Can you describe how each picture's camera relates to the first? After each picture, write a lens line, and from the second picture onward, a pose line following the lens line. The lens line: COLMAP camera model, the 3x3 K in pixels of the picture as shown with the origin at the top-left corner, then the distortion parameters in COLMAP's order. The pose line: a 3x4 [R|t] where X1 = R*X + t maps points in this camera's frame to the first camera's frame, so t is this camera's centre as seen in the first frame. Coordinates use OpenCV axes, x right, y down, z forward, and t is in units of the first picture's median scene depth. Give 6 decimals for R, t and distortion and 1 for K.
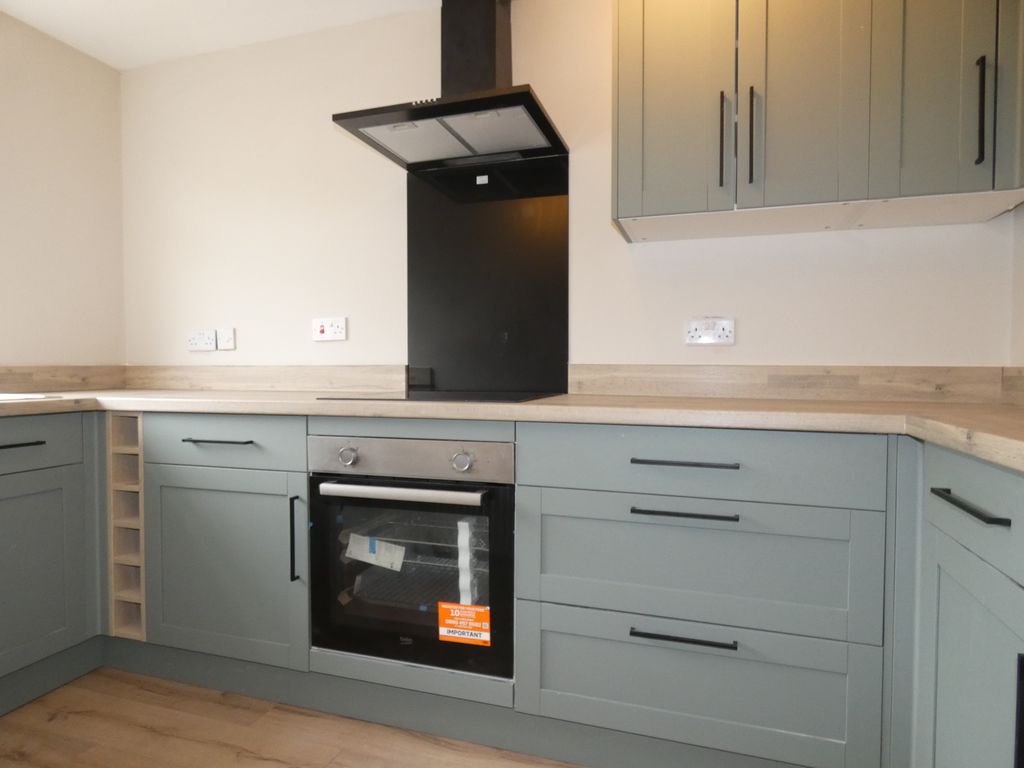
lens RADIAL K [[614.1, 0, 508.4], [0, 614.1, 387.0], [0, 0, 1]] dist [-0.001068, -0.006815]
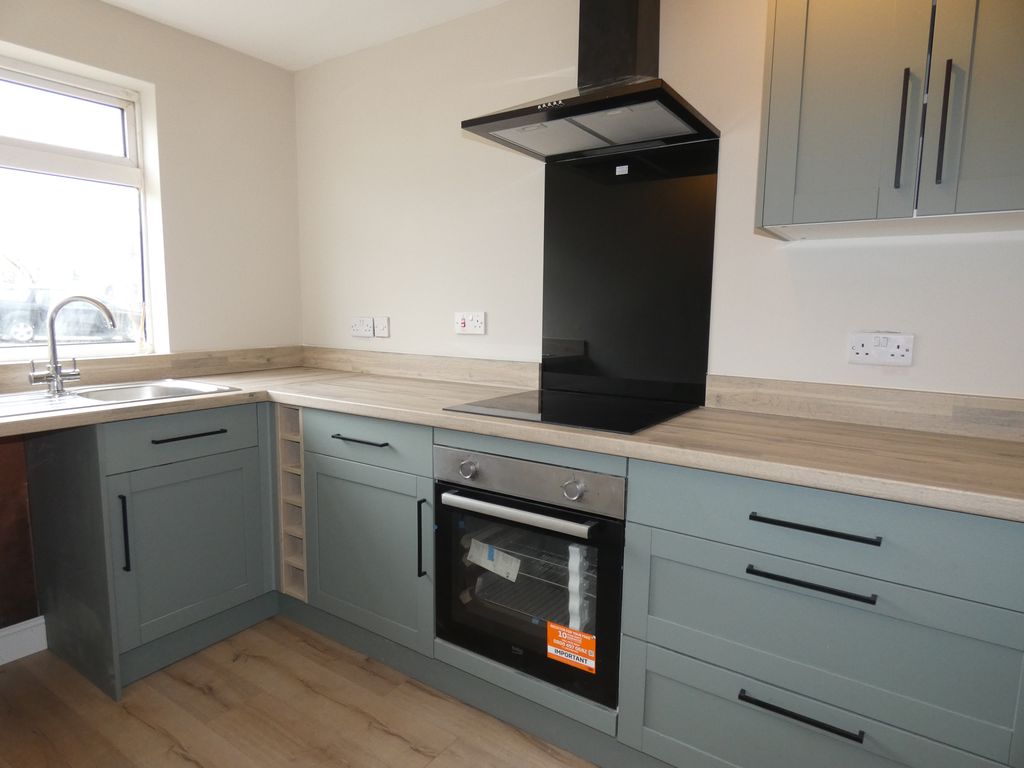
lens RADIAL K [[614.1, 0, 510.4], [0, 614.1, 381.4], [0, 0, 1]] dist [-0.001068, -0.006815]
pose [[0.958490, 0.045627, -0.281451, 0.085742], [-0.019191, 0.995198, 0.095981, -0.126722], [0.284478, -0.086596, 0.954763, 0.045695]]
